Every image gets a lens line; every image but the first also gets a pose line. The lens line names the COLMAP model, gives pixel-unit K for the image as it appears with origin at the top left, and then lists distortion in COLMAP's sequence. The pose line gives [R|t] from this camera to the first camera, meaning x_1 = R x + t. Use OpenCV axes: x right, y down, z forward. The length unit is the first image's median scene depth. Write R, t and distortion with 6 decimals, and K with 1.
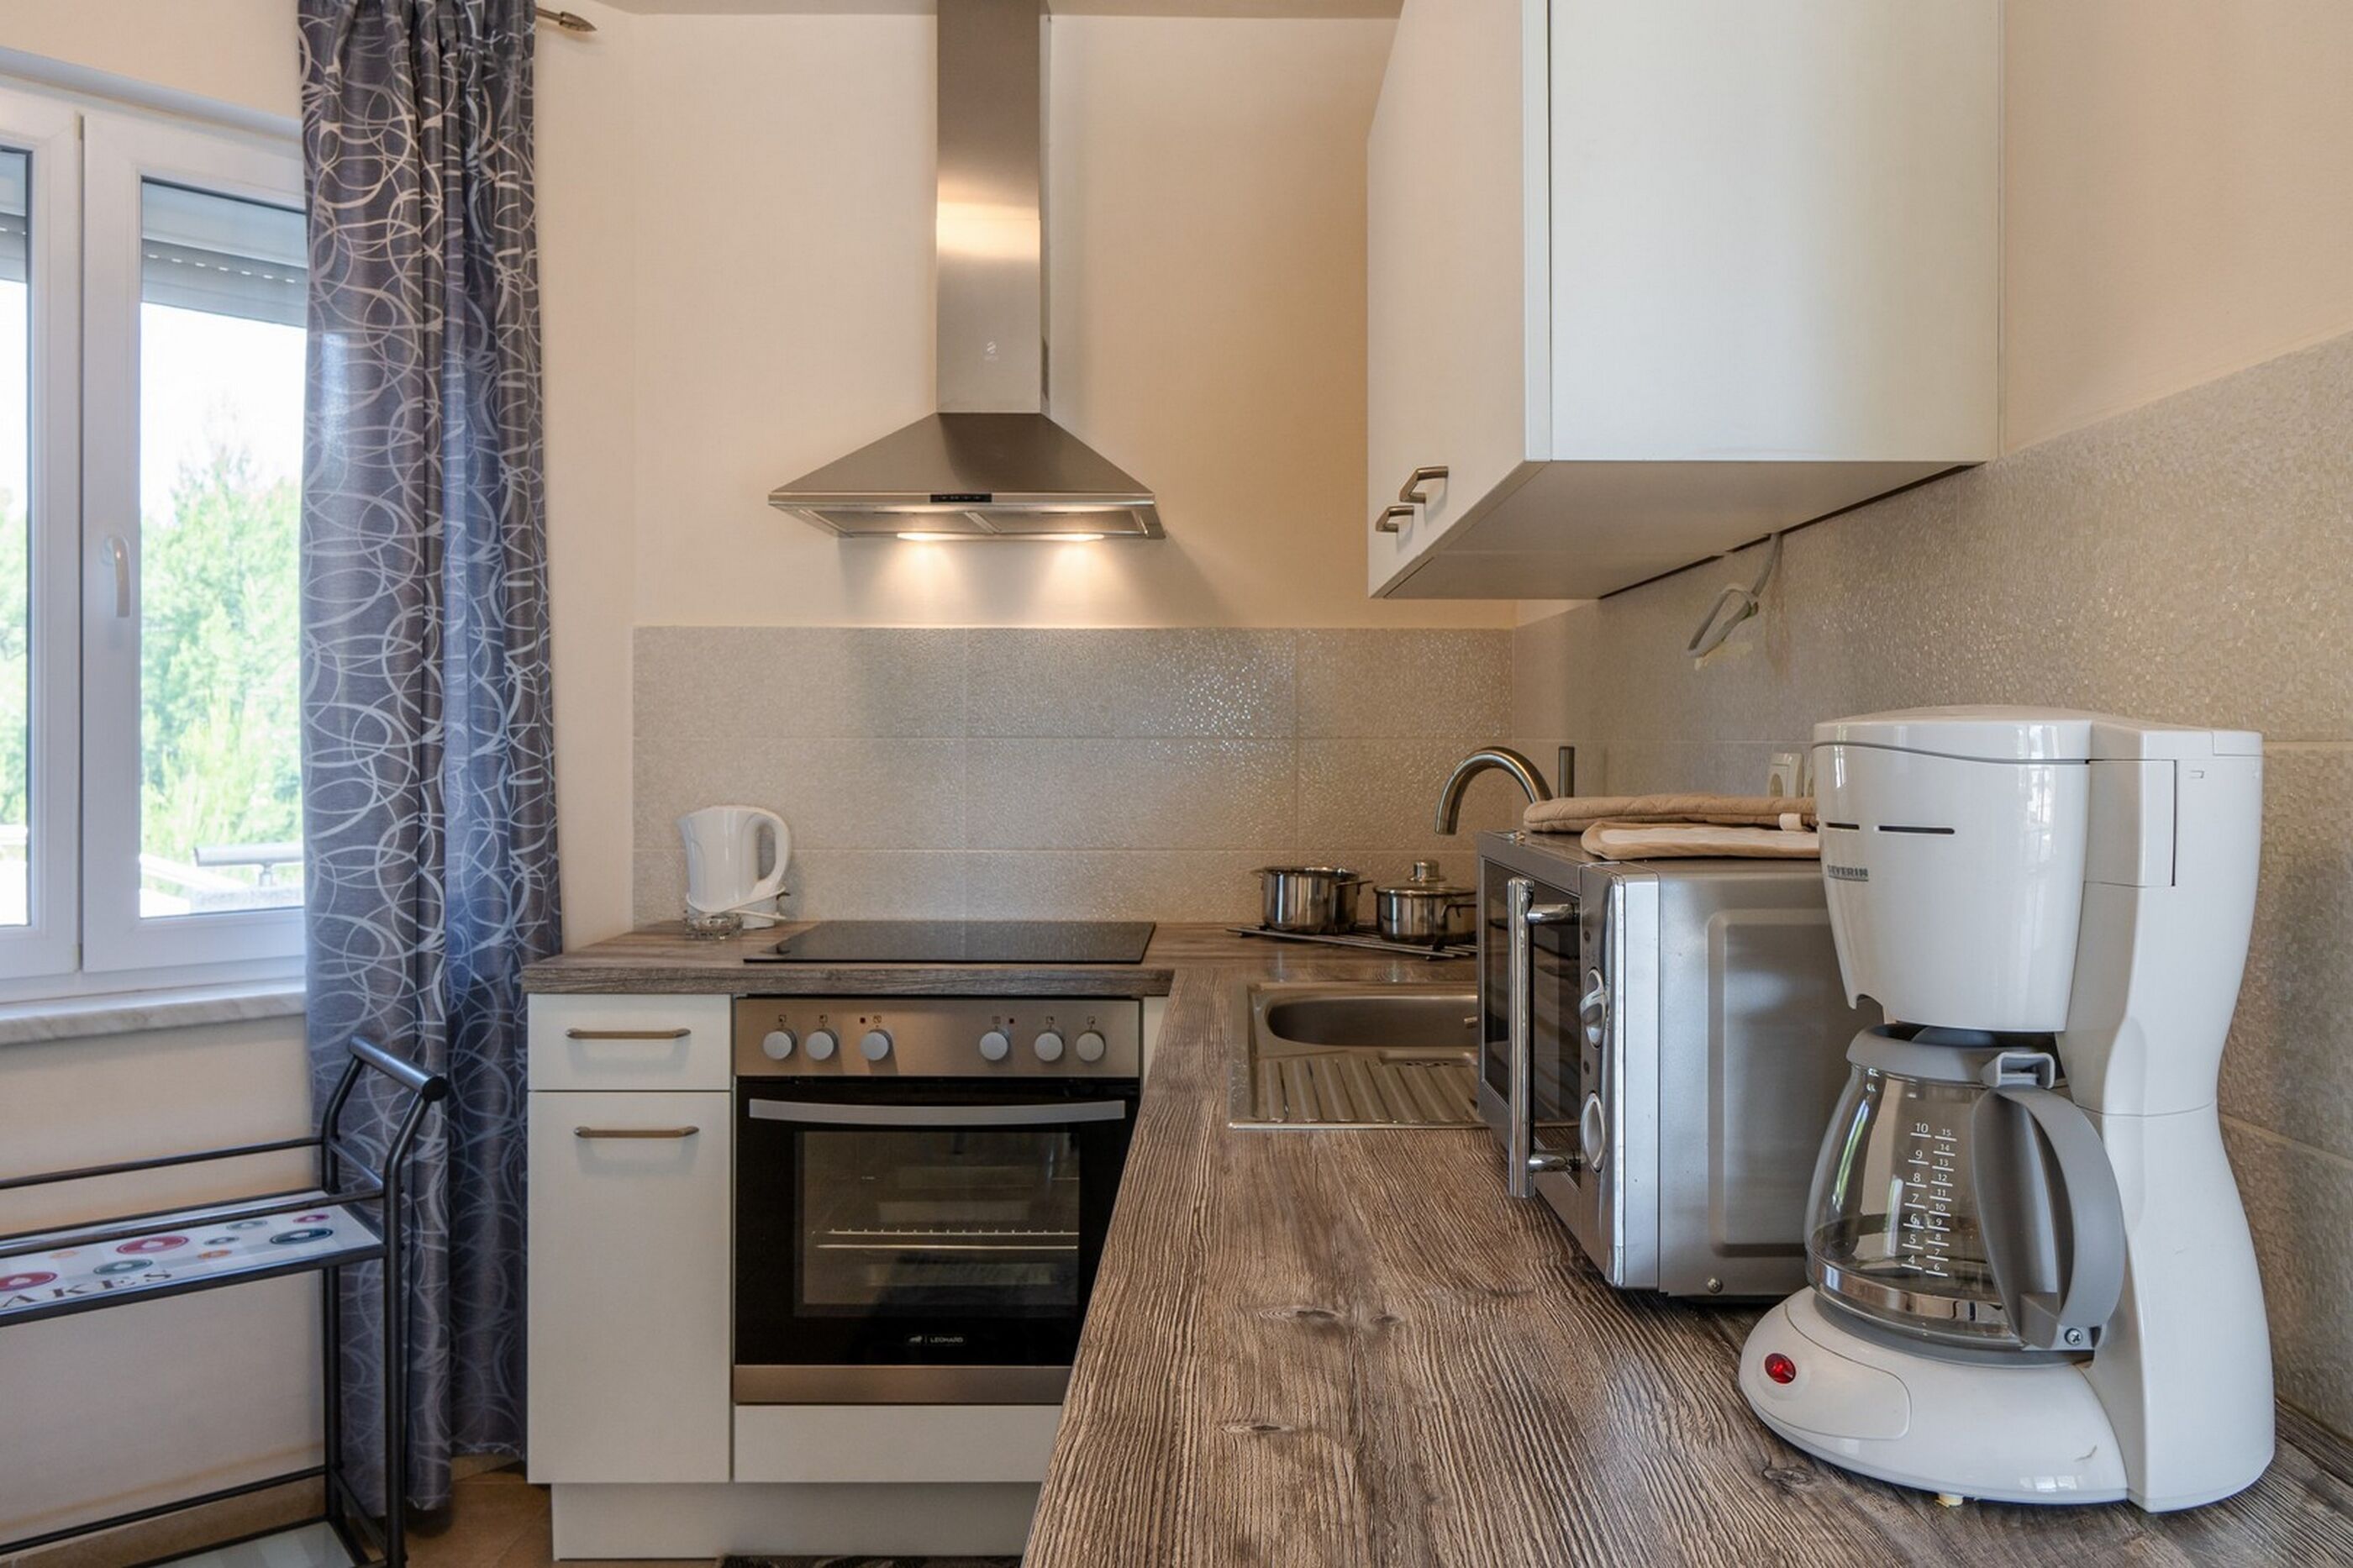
lens RADIAL K [[1615.1, 0, 1179.3], [0, 1615.1, 740.8], [0, 0, 1]] dist [0.000233, 0.000975]
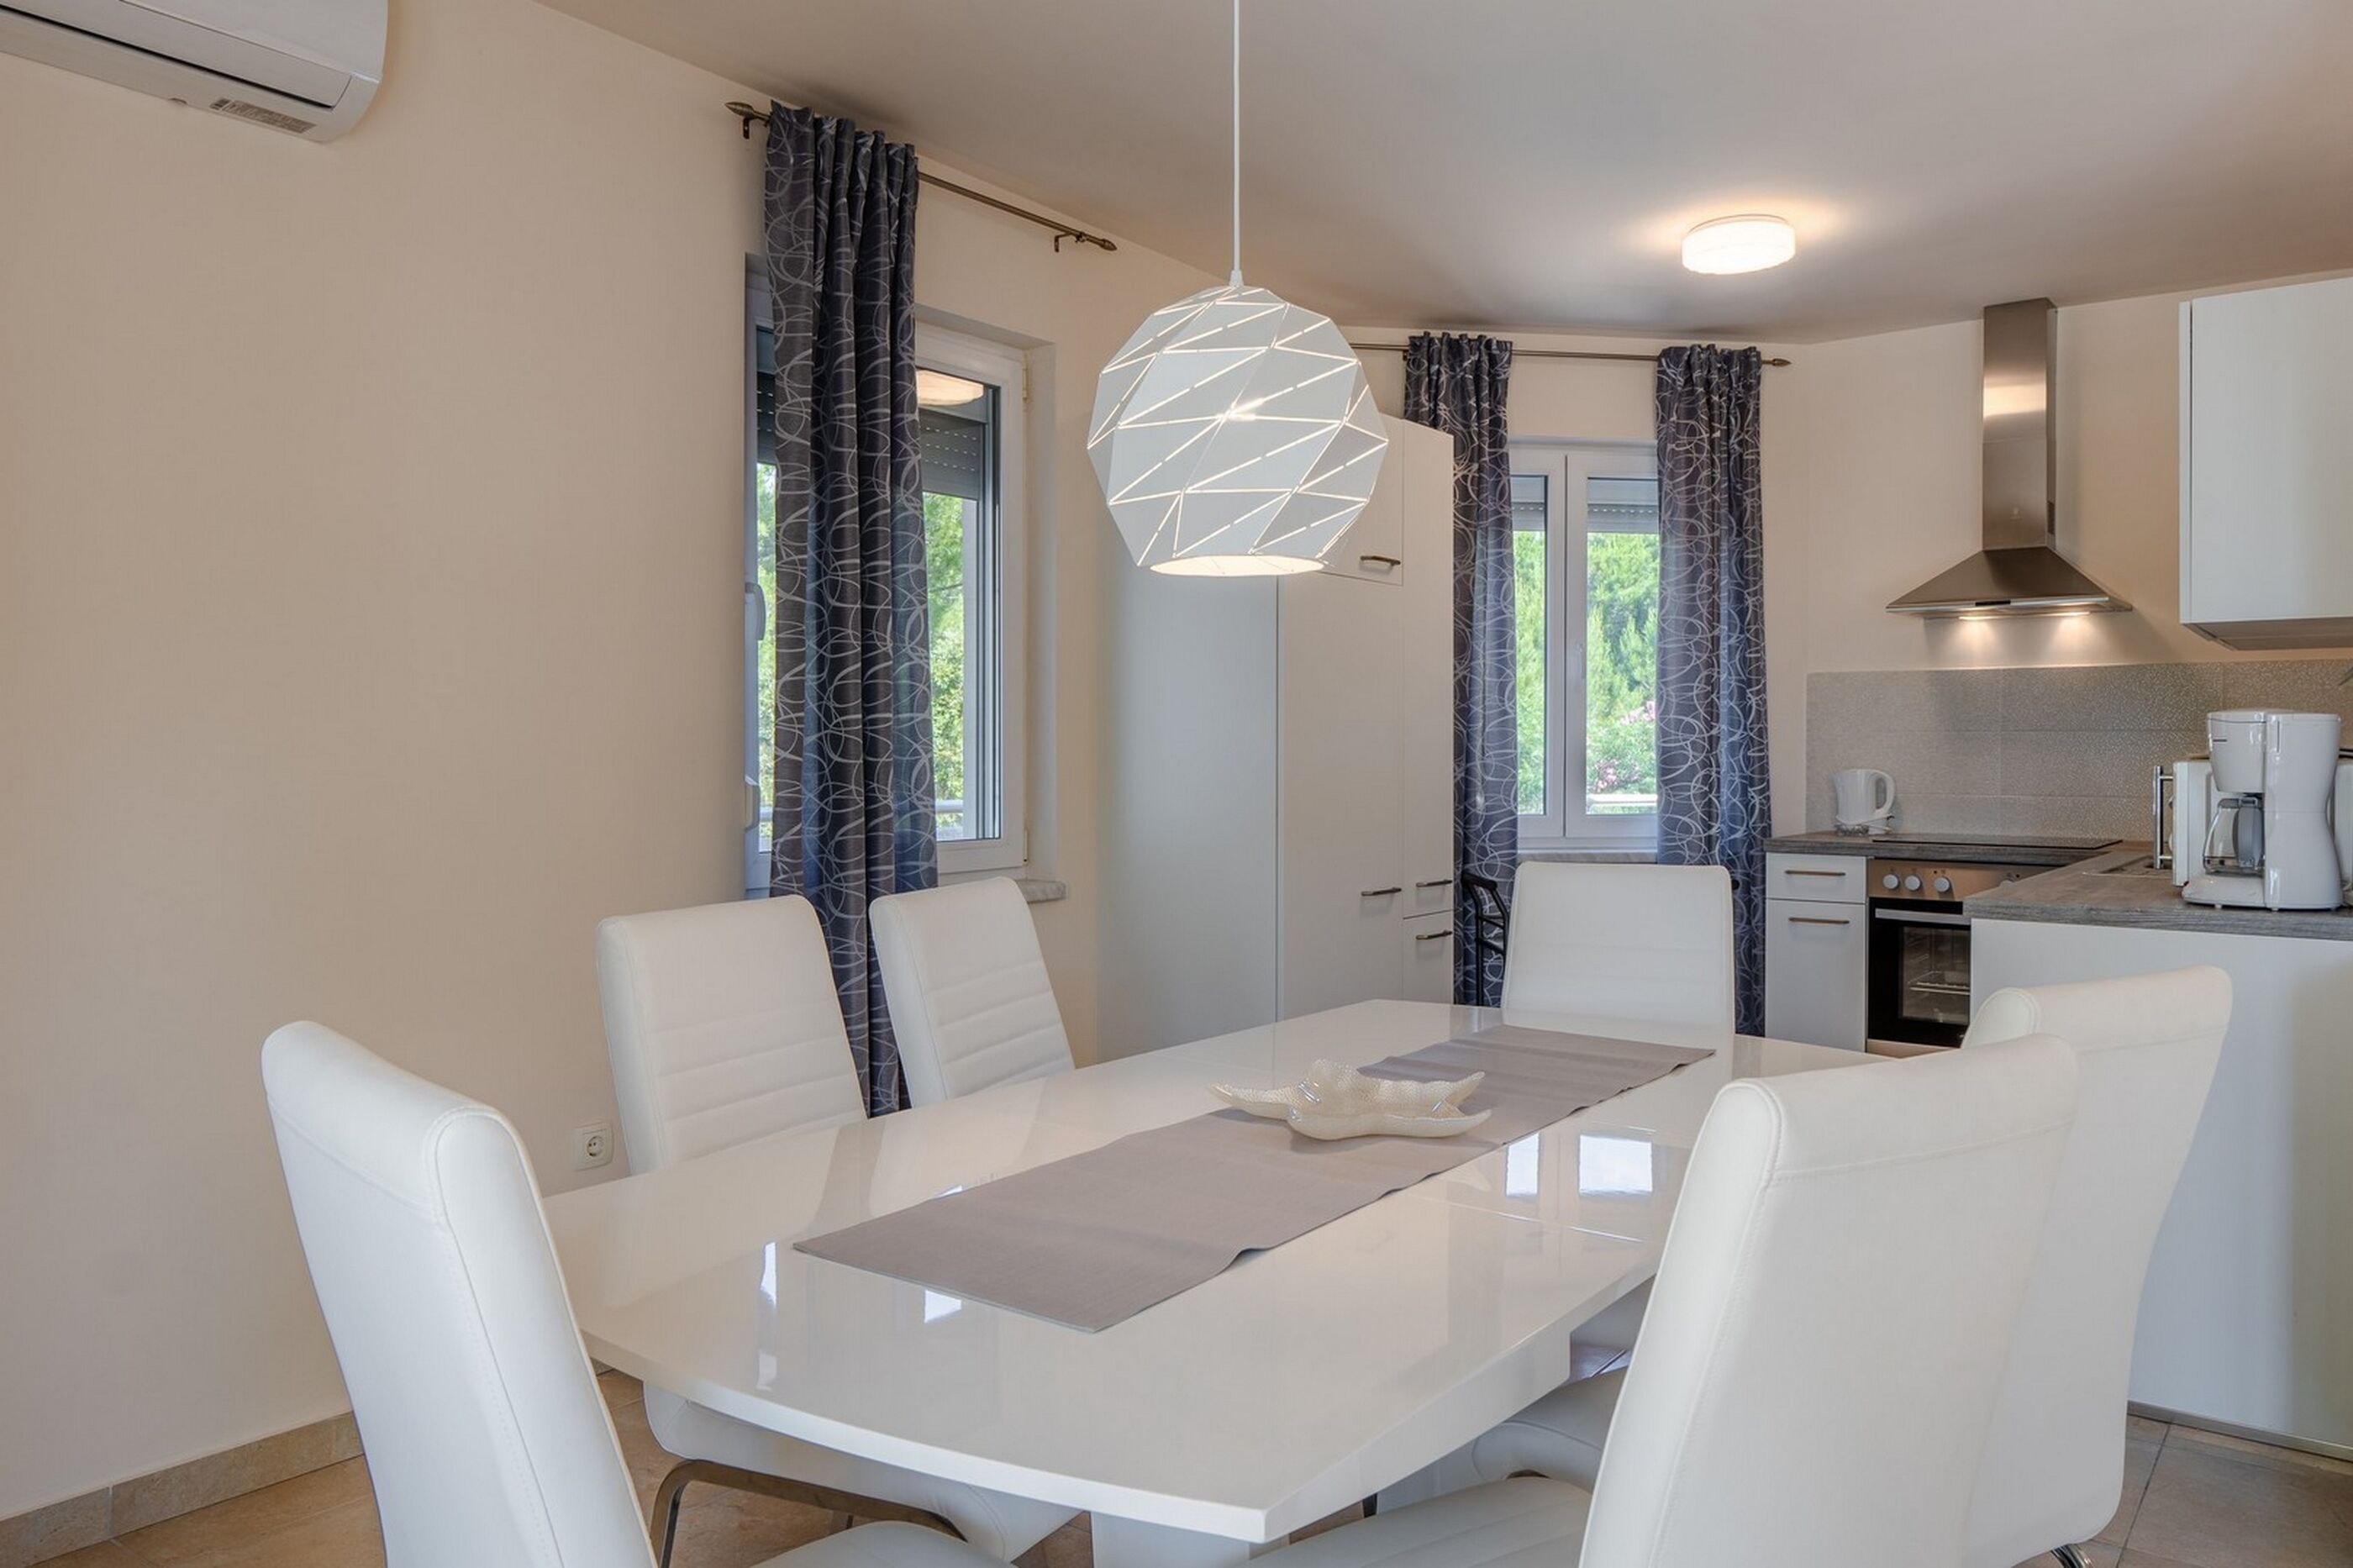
lens RADIAL K [[1498.3, 0, 1276.5], [0, 1498.3, 774.0], [0, 0, 1]] dist [0.002115, 0.000380]
pose [[0.816793, 0.009055, -0.576860, 0.190887], [0.000034, 0.999876, 0.015744, 0.021758], [0.576931, -0.012880, 0.816692, -0.908803]]
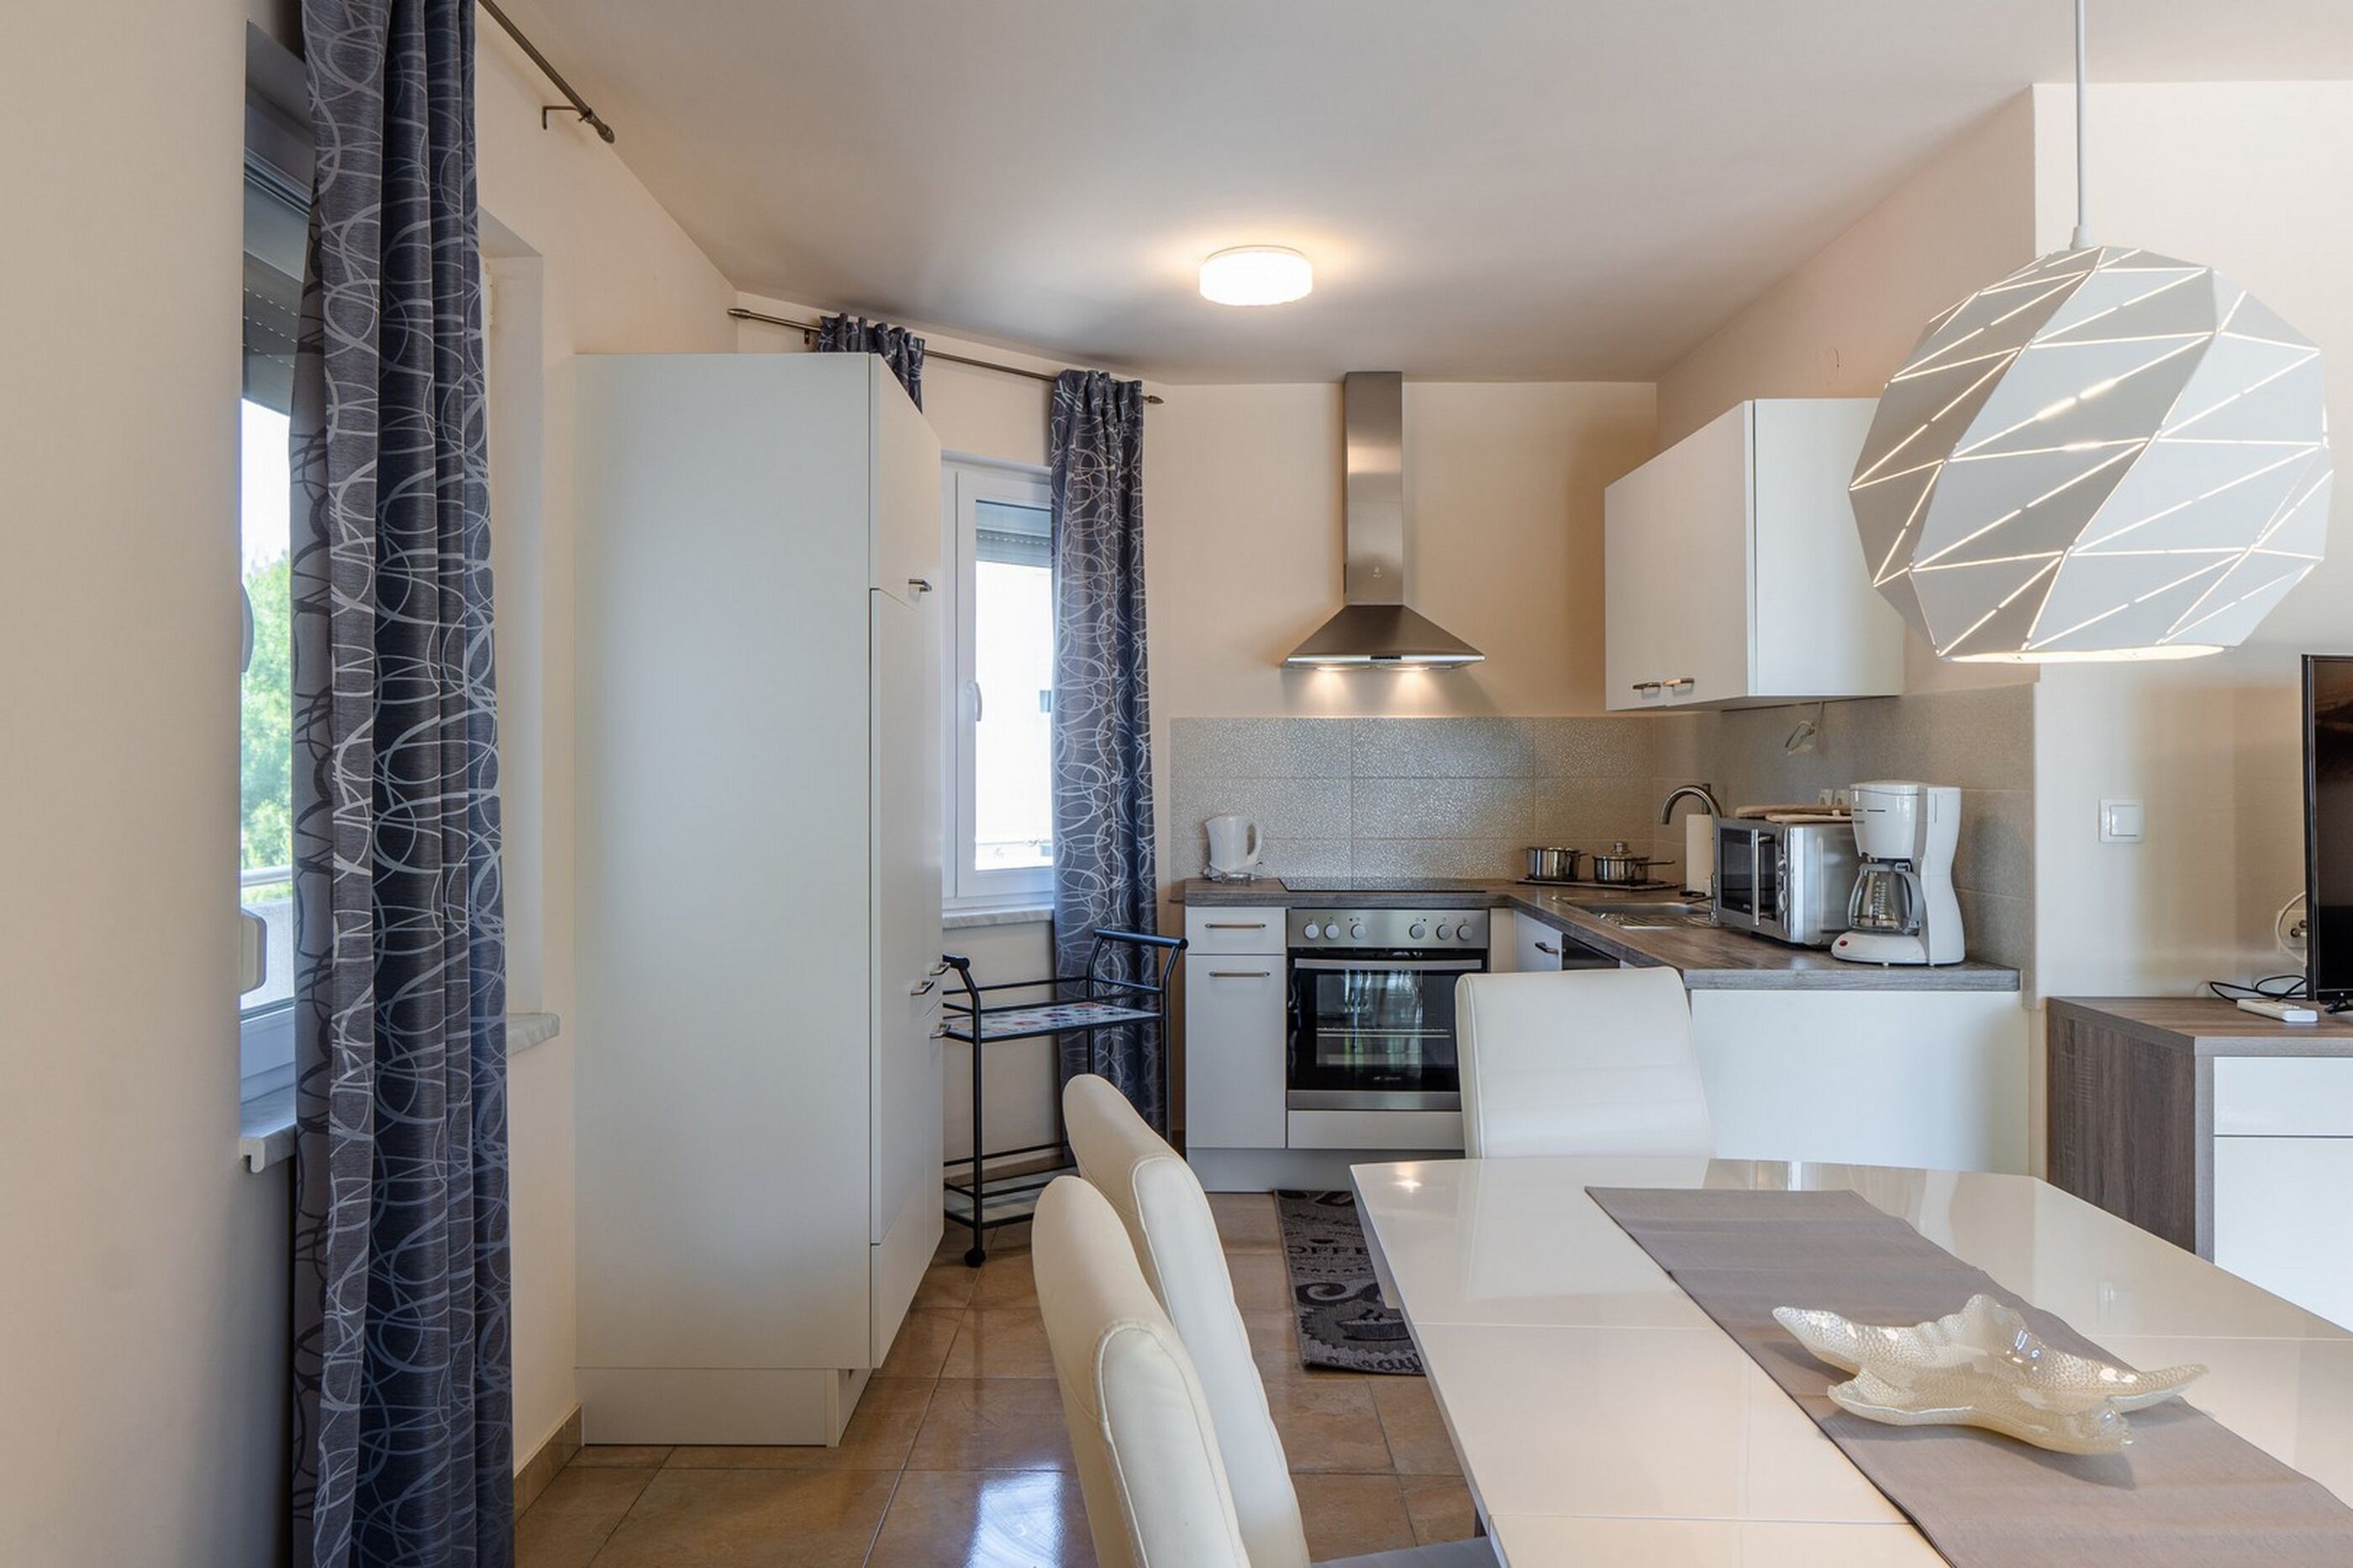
lens RADIAL K [[1515.9, 0, 1085.2], [0, 1515.9, 775.4], [0, 0, 1]] dist [-0.007466, -0.001098]
pose [[0.997189, -0.002797, -0.074878, -0.362889], [0.003234, 0.999978, 0.005717, -0.018413], [0.074861, -0.005943, 0.997176, -0.857319]]
